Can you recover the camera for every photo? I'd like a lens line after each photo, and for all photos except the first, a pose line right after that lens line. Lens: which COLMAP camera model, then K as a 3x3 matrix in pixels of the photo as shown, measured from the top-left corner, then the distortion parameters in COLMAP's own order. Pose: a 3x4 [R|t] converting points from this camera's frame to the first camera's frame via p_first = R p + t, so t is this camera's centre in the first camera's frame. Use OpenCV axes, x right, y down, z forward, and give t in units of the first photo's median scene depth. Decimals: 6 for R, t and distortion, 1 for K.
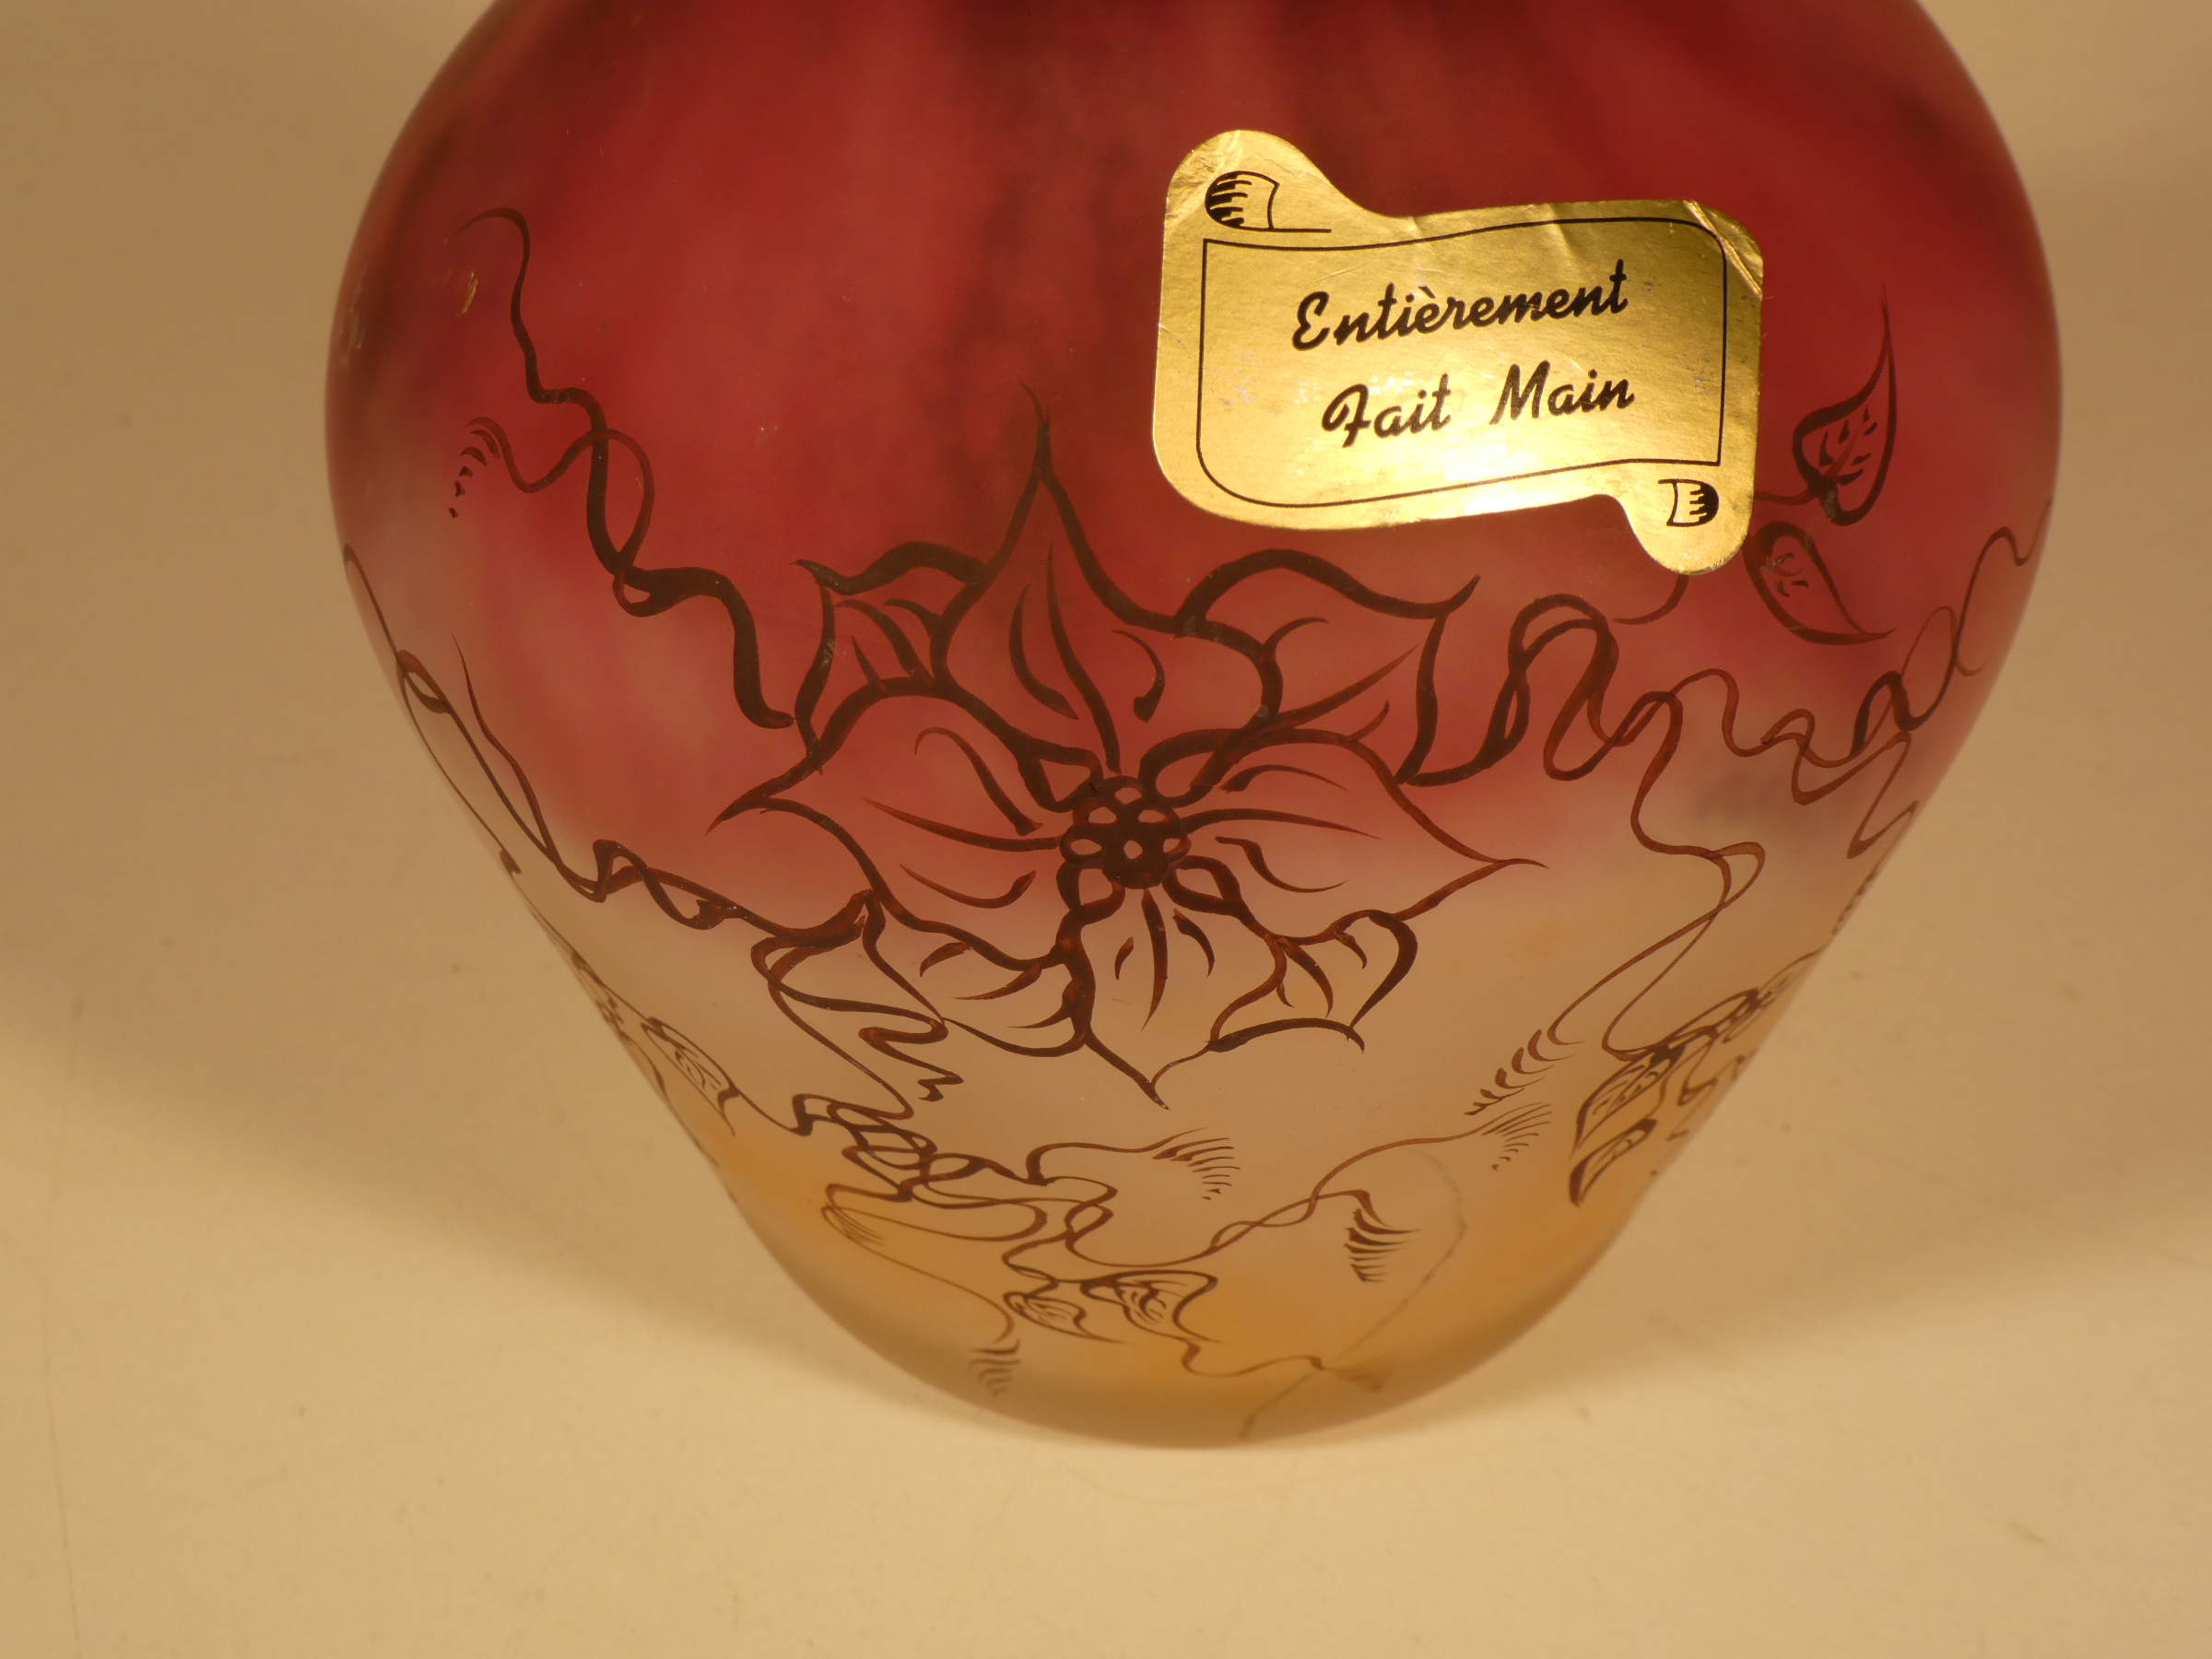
lens RADIAL K [[4054.0, 0, 1166.5], [0, 4054.0, 776.5], [0, 0, 1]] dist [0.099209, 0.000000]
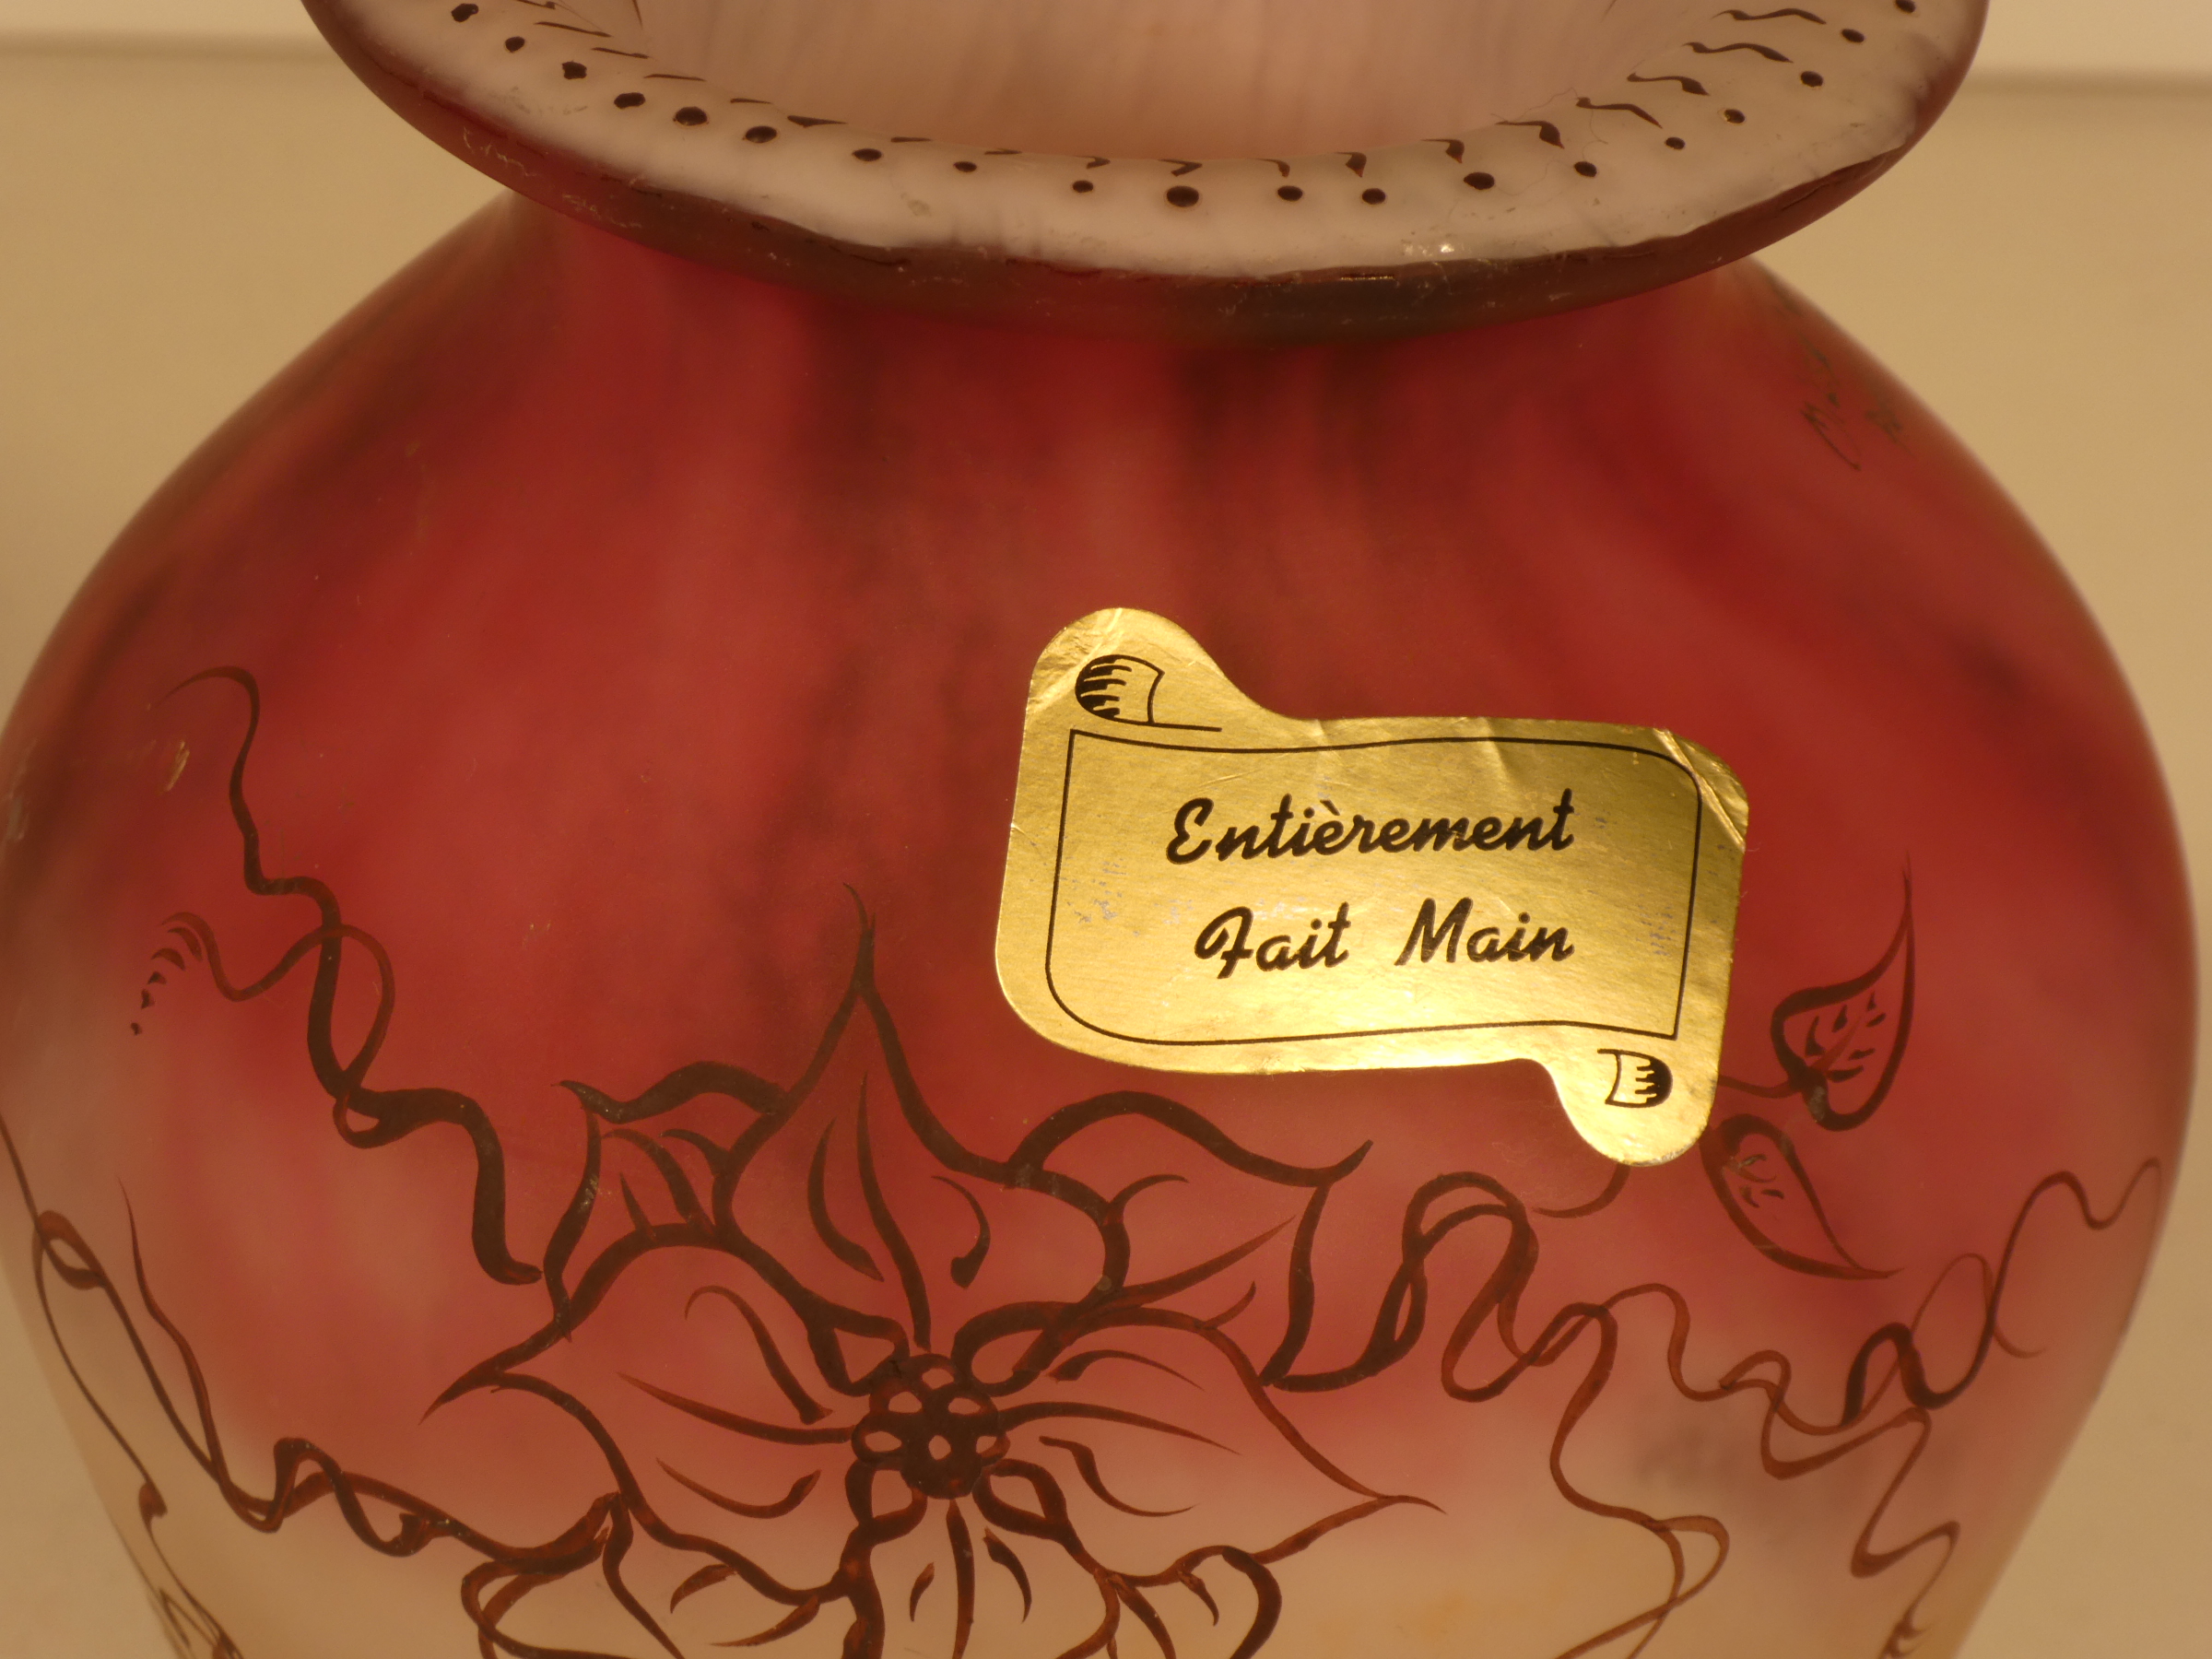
lens RADIAL K [[9741.8, 0, 1219.2], [0, 9741.8, 801.2], [0, 0, 1]] dist [0.983640, 0.000000]
pose [[0.998014, 0.059038, -0.021953, 0.085083], [-0.062038, 0.981607, -0.180553, 0.246482], [0.010889, 0.181556, 0.983320, -0.993737]]
